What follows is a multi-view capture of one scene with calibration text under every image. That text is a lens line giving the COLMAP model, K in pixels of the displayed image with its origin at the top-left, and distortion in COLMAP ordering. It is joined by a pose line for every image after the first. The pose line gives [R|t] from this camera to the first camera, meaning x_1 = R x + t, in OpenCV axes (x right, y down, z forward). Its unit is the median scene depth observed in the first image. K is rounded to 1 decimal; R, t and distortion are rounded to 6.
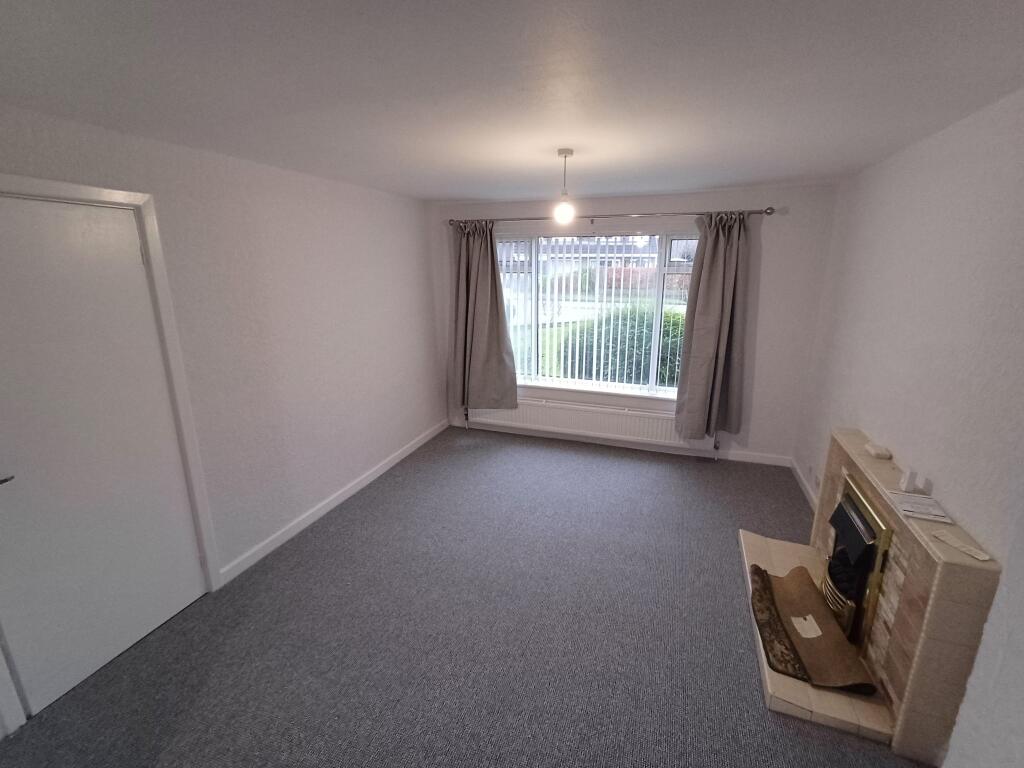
lens RADIAL K [[467.9, 0, 514.6], [0, 467.9, 383.0], [0, 0, 1]] dist [0.015123, -0.000001]
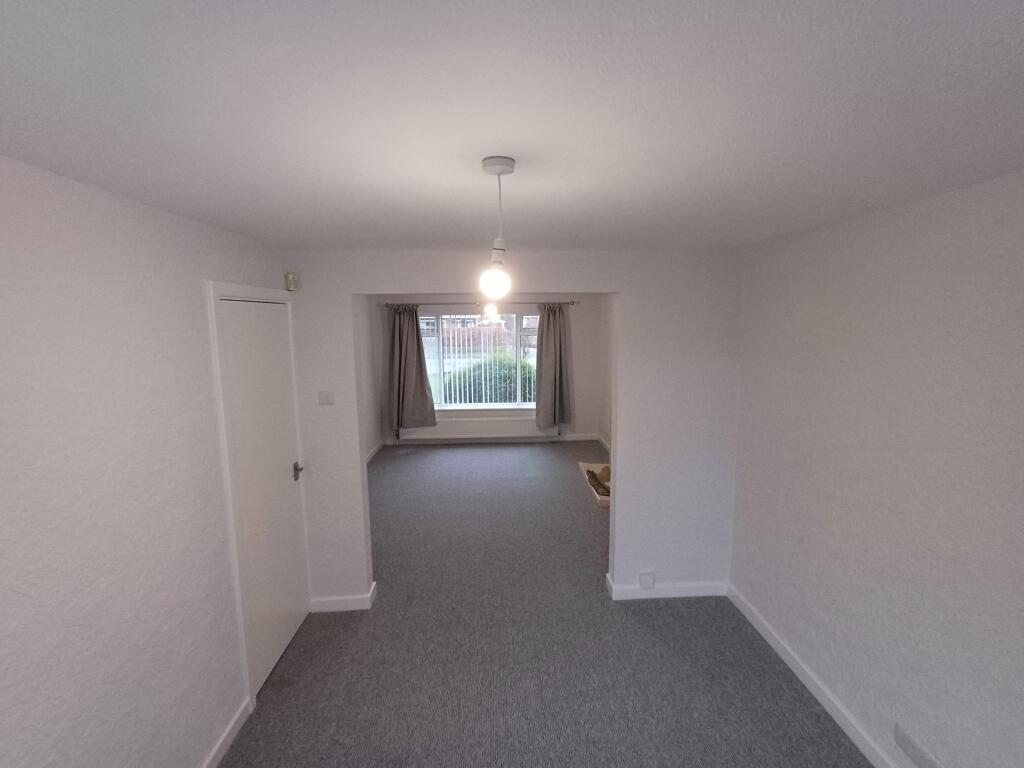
lens RADIAL K [[467.9, 0, 514.8], [0, 467.9, 382.2], [0, 0, 1]] dist [0.015123, -0.000001]
pose [[0.929875, -0.059155, 0.363088, -0.320406], [0.103329, 0.989252, -0.103457, 0.107164], [-0.353066, 0.133720, 0.925993, -0.530882]]
